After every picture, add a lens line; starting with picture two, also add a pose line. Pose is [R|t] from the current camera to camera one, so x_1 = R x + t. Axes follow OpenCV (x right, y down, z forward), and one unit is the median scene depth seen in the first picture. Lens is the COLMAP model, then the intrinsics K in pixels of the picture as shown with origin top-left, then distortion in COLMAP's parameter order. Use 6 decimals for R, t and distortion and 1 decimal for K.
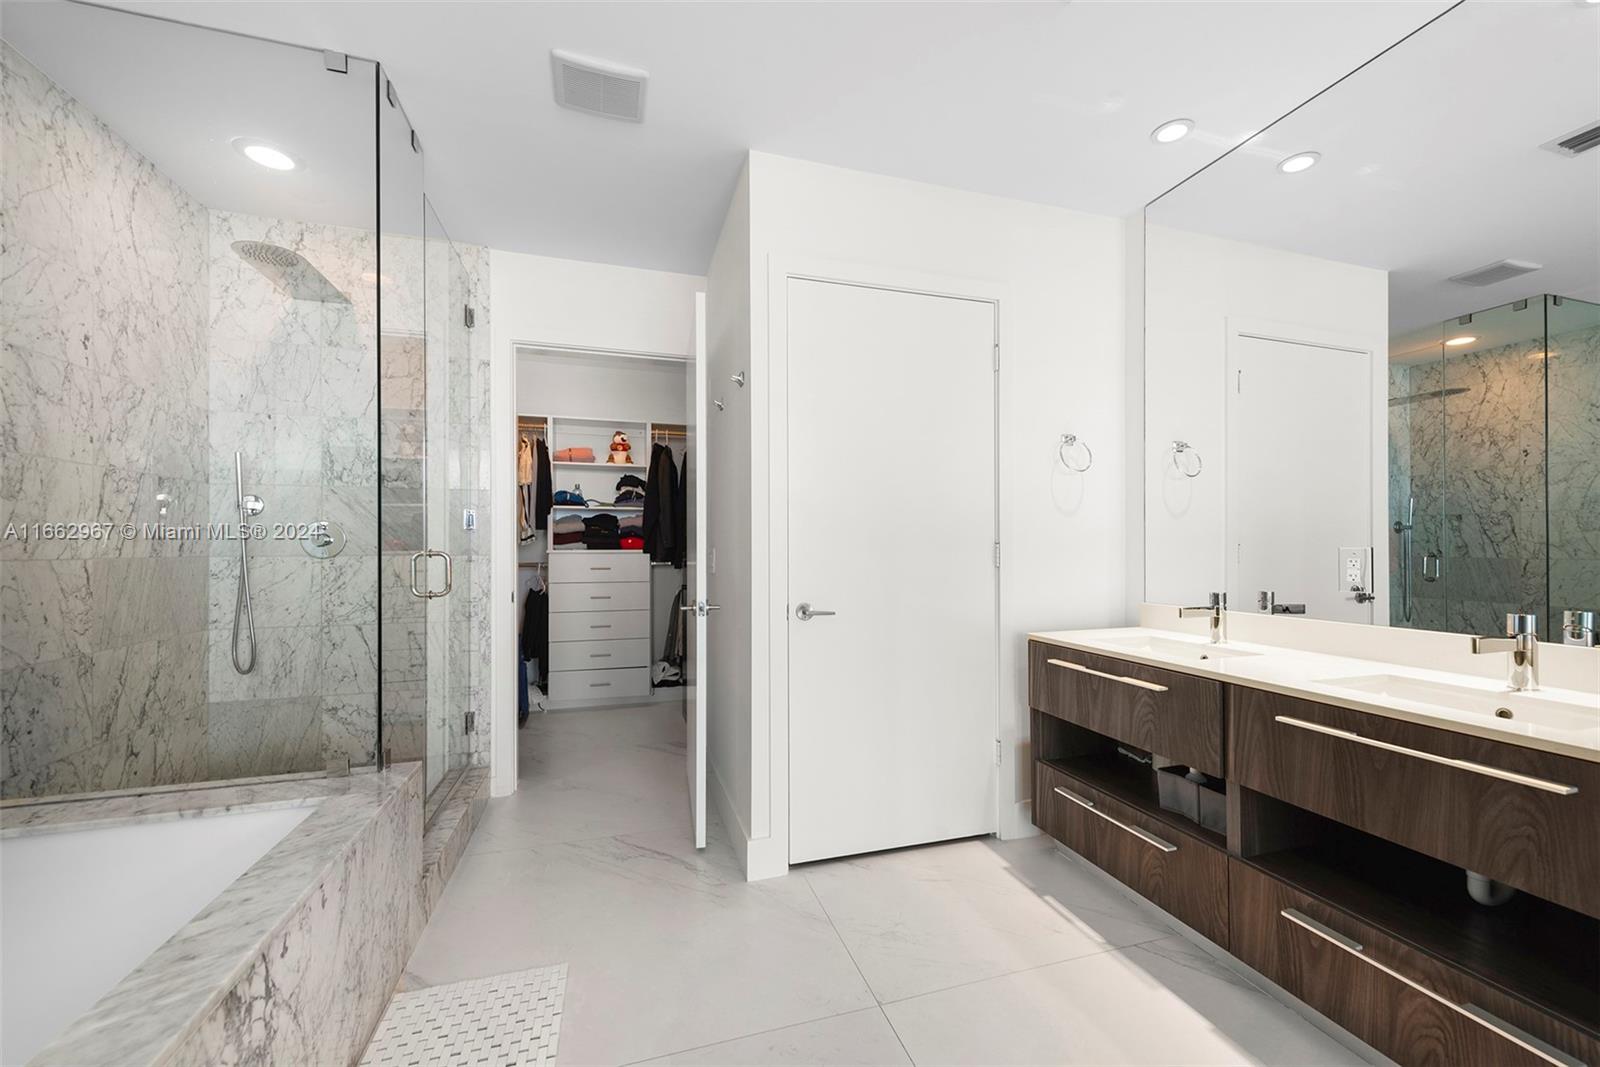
lens RADIAL K [[635.1, 0, 808.5], [0, 635.1, 536.9], [0, 0, 1]] dist [0.009988, -0.003652]
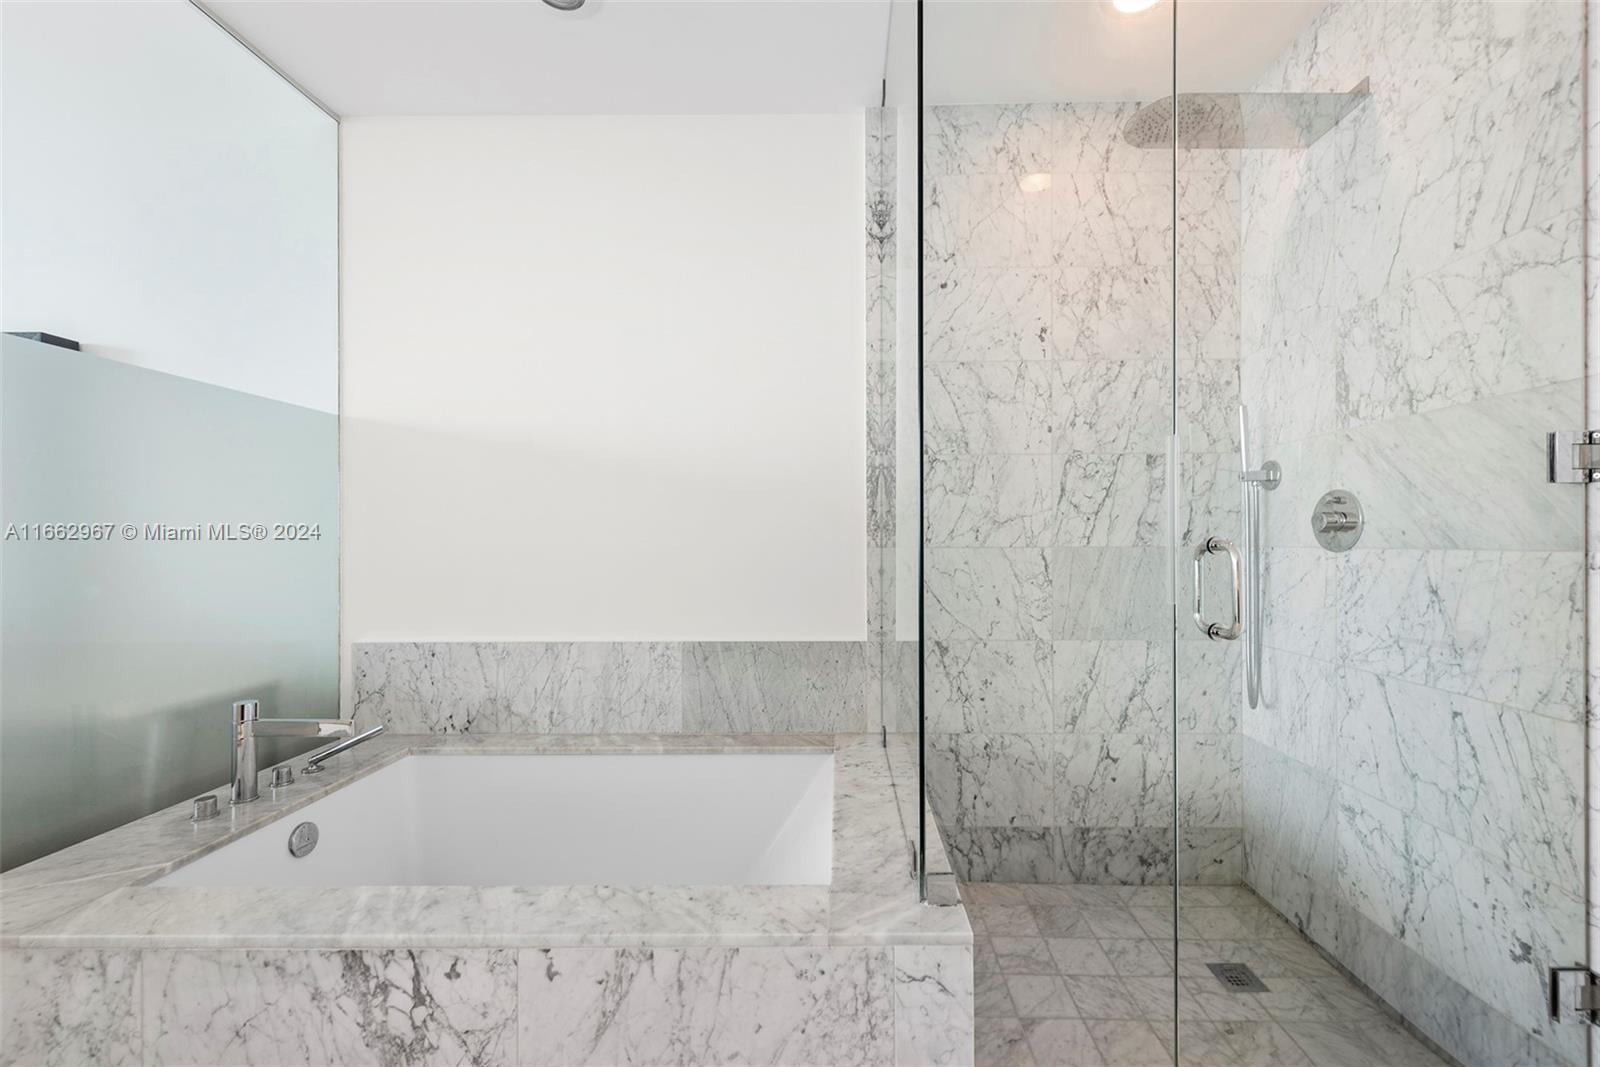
lens RADIAL K [[635.1, 0, 812.0], [0, 635.1, 541.4], [0, 0, 1]] dist [0.009988, -0.003652]
pose [[-0.305805, 0.005755, -0.952077, -0.046880], [0.021627, 0.999766, -0.000903, 0.017487], [0.951848, -0.020866, -0.305858, 0.919835]]
